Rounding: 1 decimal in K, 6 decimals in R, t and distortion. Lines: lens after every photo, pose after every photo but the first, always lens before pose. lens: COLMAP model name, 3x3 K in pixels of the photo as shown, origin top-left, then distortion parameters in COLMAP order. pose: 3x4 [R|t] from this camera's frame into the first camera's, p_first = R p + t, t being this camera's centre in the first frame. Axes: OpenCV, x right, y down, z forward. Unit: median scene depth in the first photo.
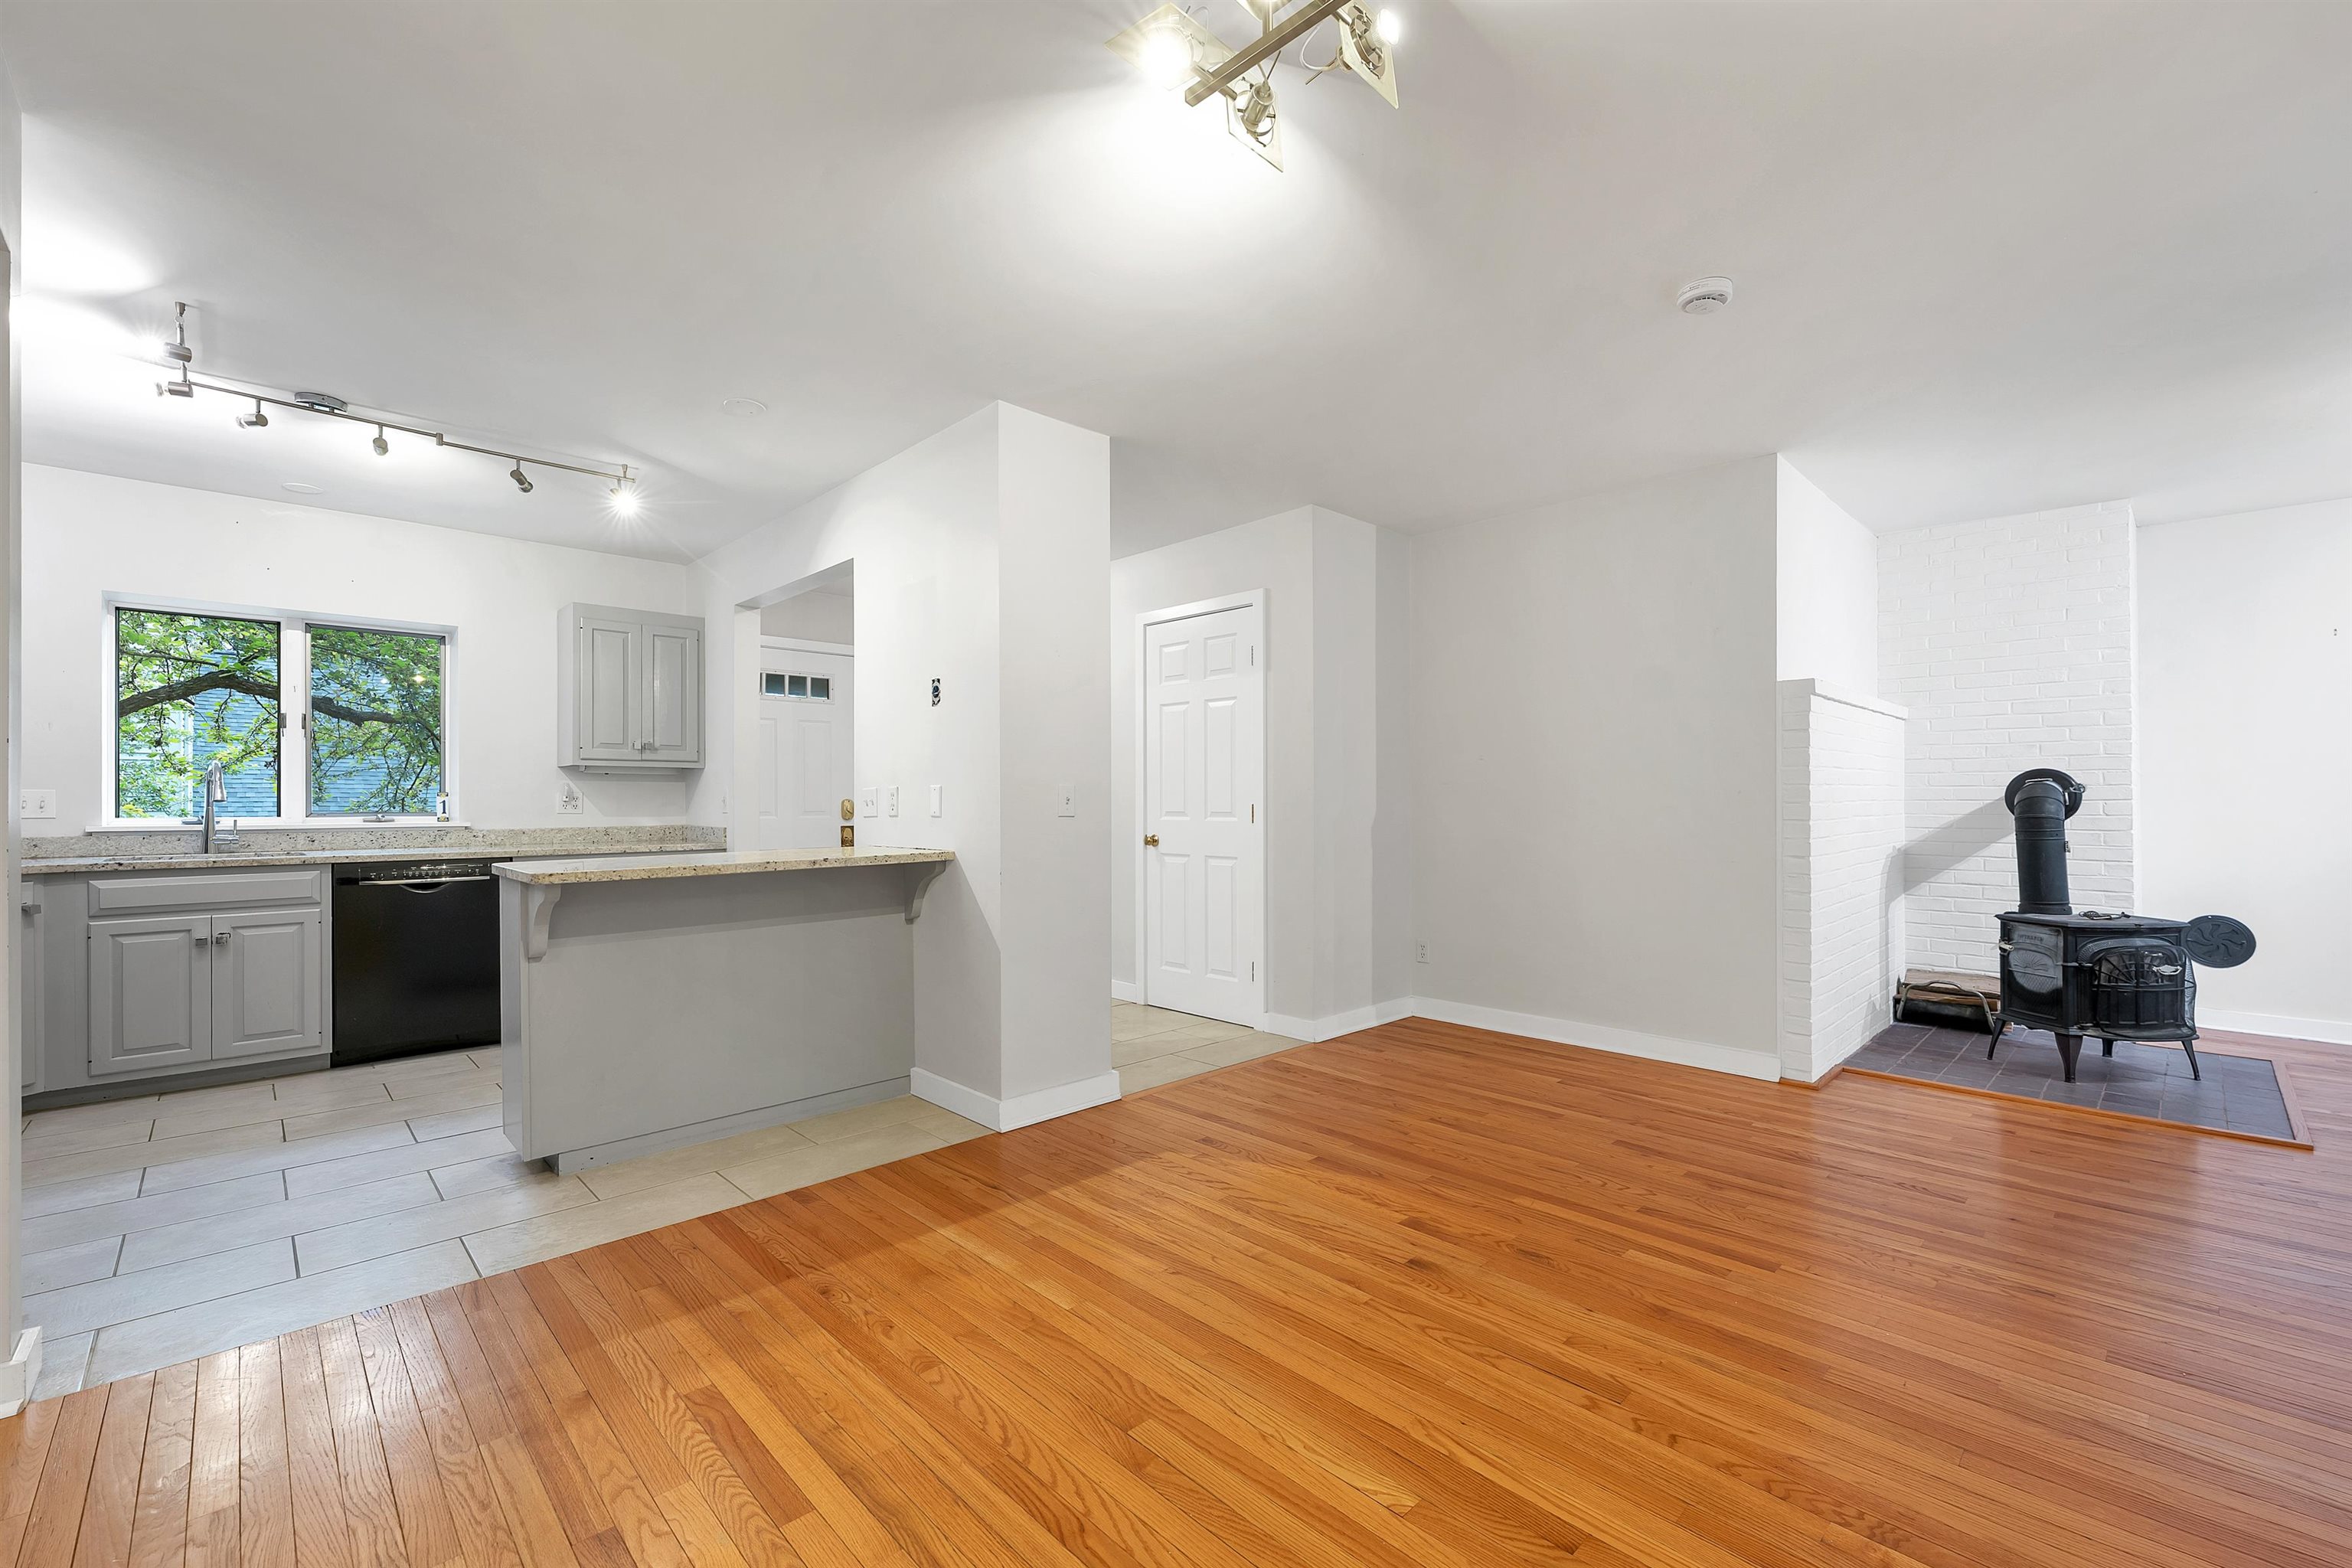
lens RADIAL K [[980.8, 0, 1158.1], [0, 980.8, 804.9], [0, 0, 1]] dist [0.004271, 0.000006]
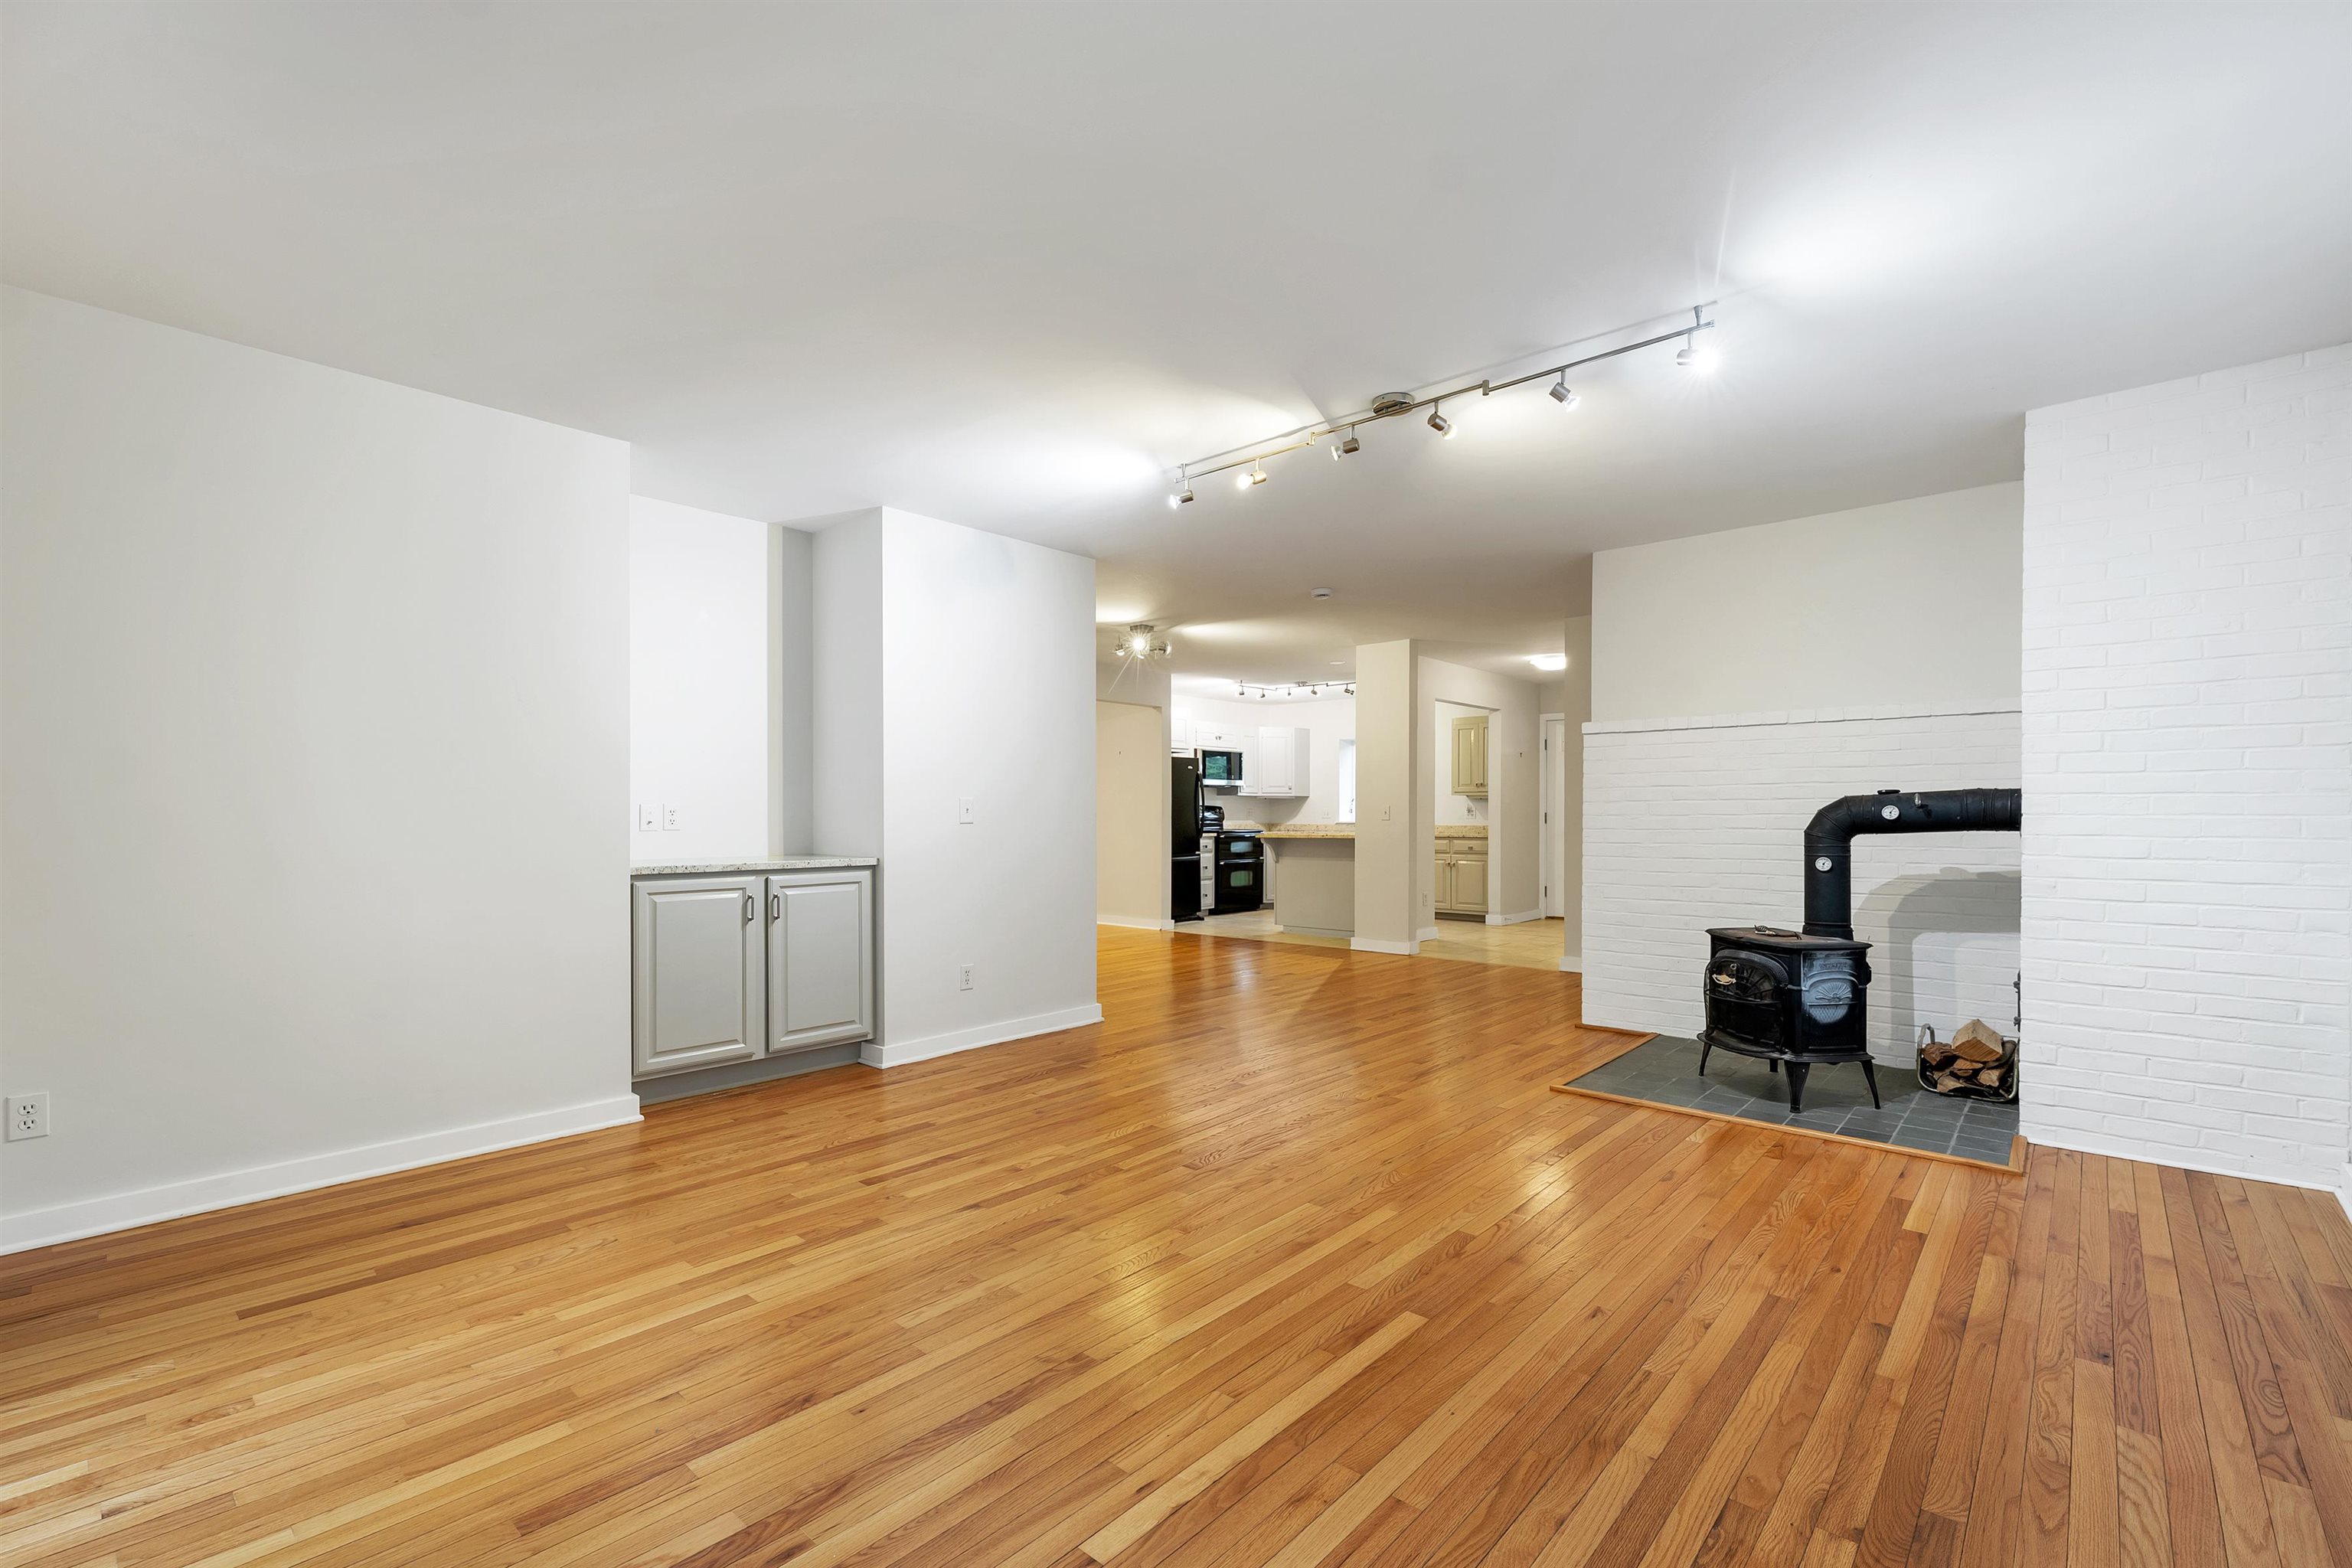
lens RADIAL K [[980.8, 0, 1182.5], [0, 980.8, 801.4], [0, 0, 1]] dist [0.004271, 0.000006]
pose [[0.077216, -0.007265, -0.996988, 1.903159], [0.002026, 0.999973, -0.007129, -0.017882], [0.997012, -0.001469, 0.077228, 0.336854]]
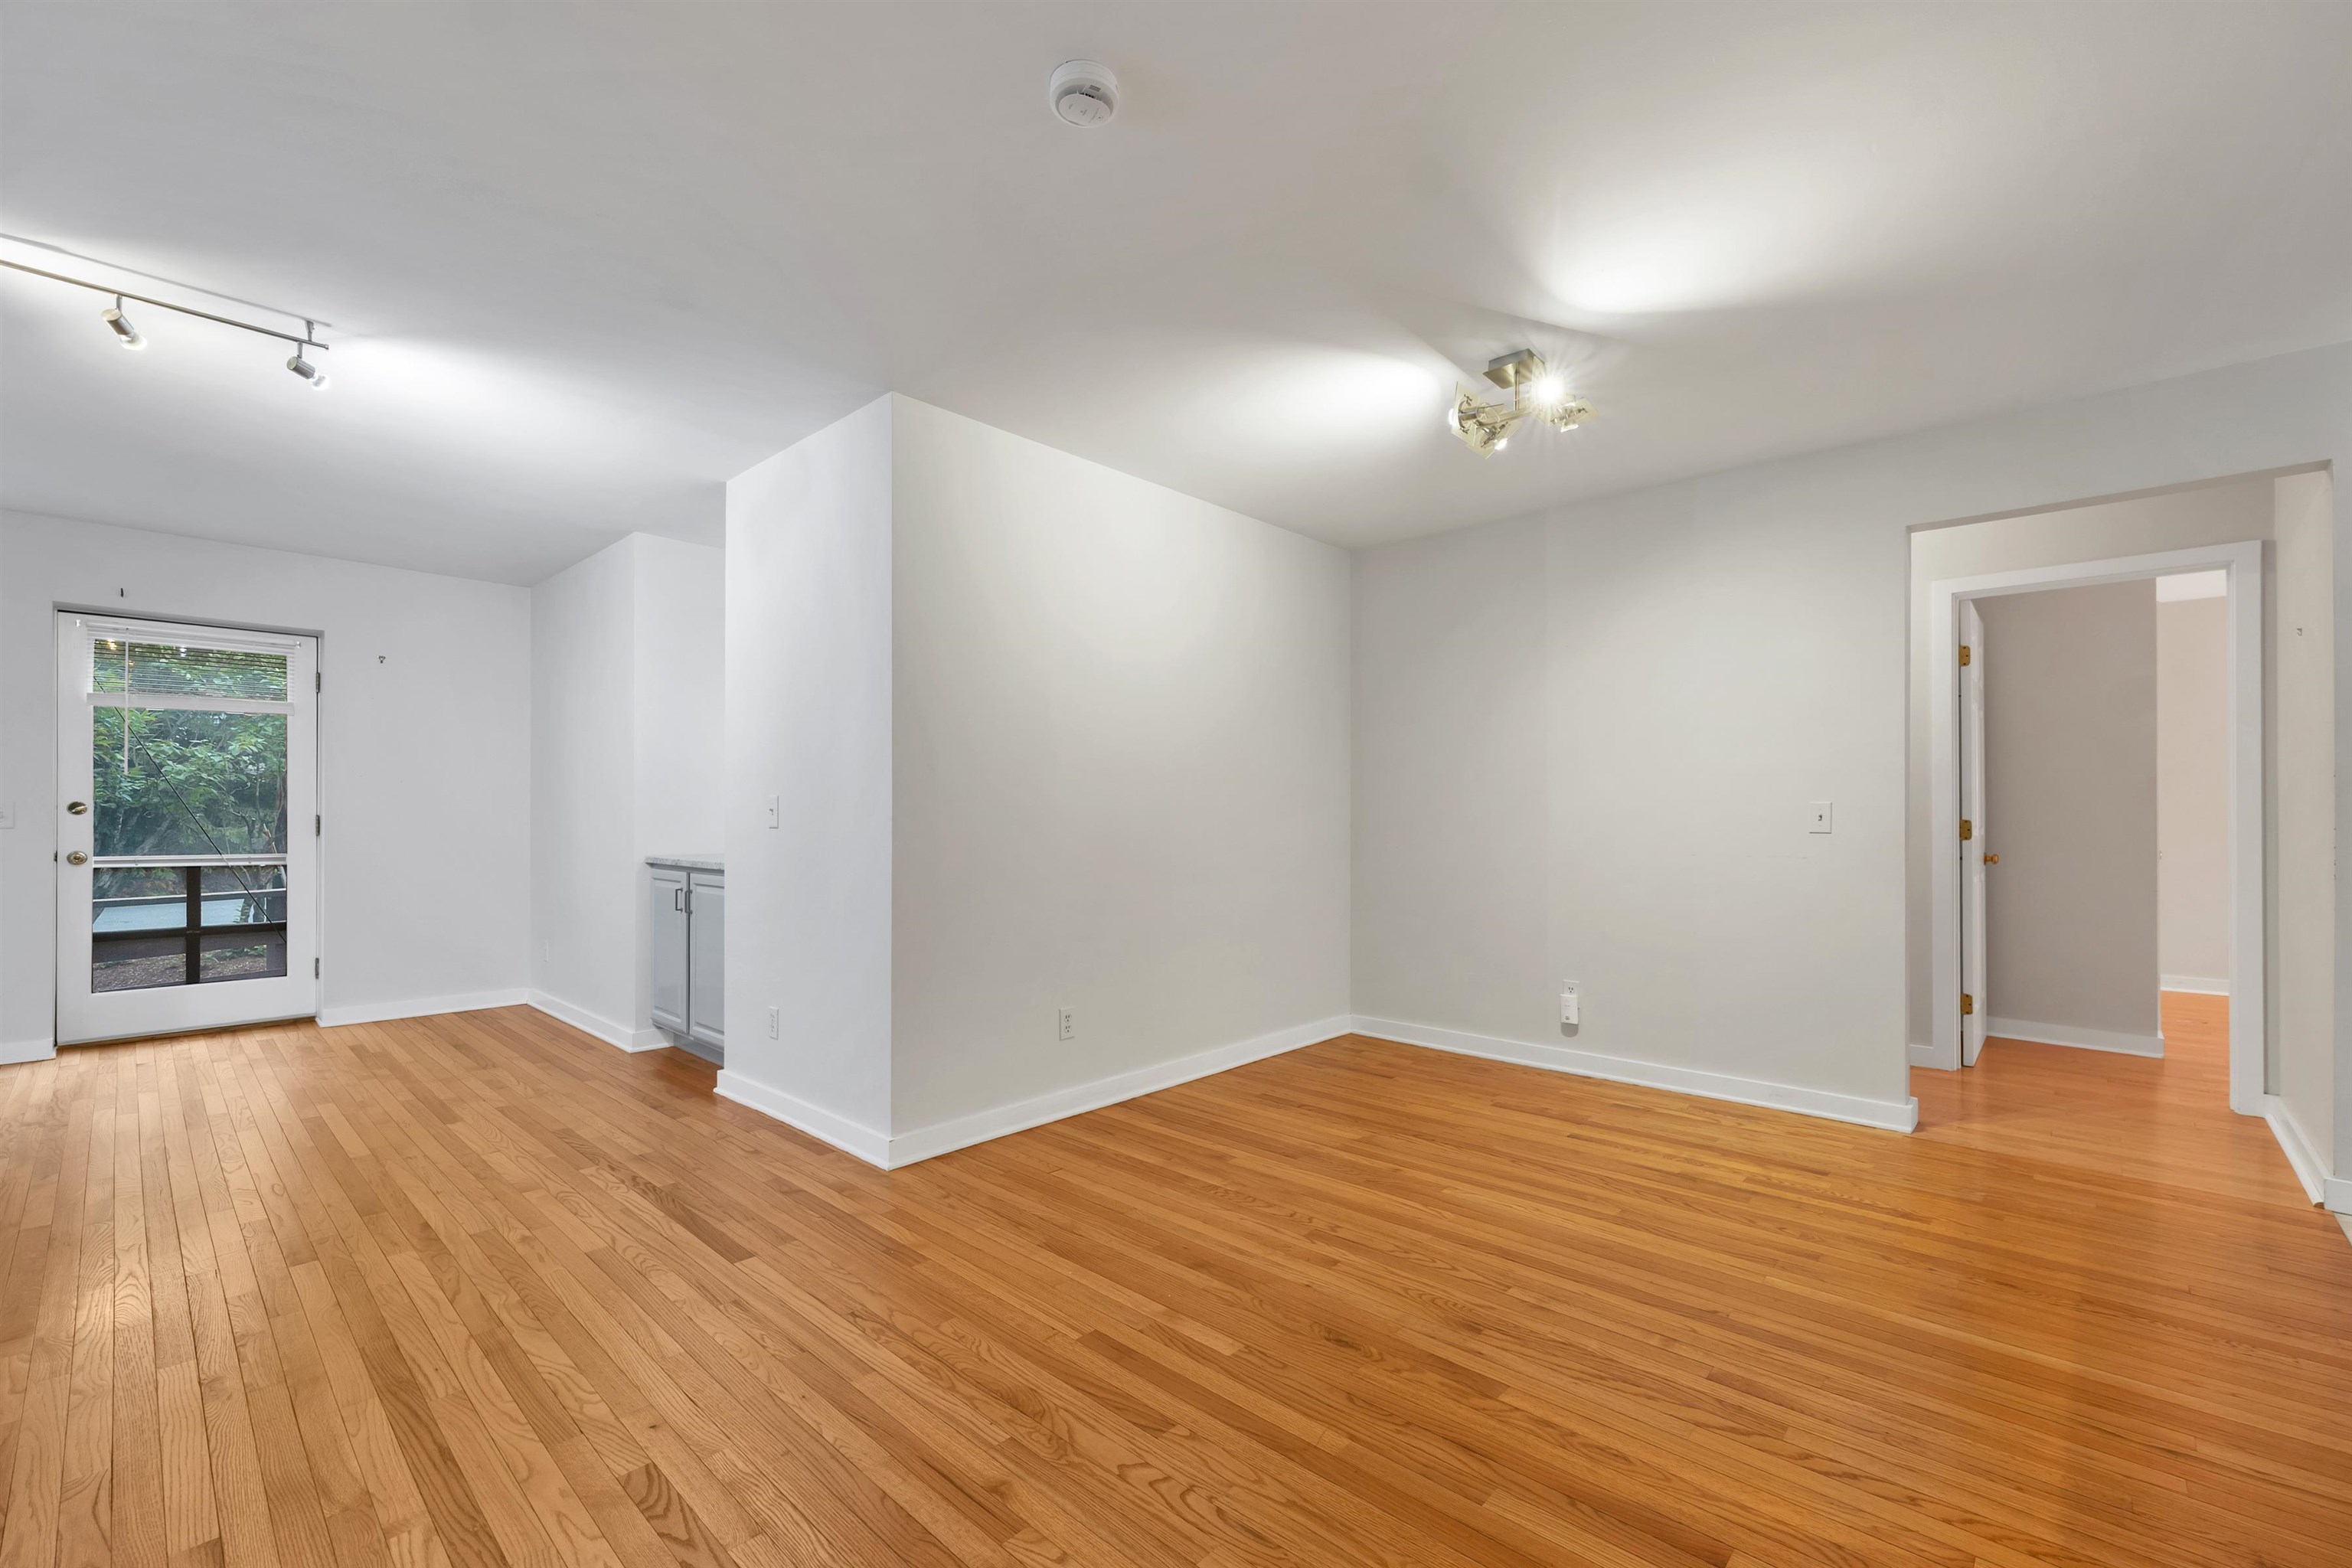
lens RADIAL K [[980.8, 0, 1191.0], [0, 980.8, 803.3], [0, 0, 1]] dist [0.004271, 0.000006]
pose [[-0.996797, -0.000377, -0.079970, 0.365296], [0.000714, 0.999907, -0.013616, -0.006426], [0.079968, -0.013629, -0.996704, 1.161195]]
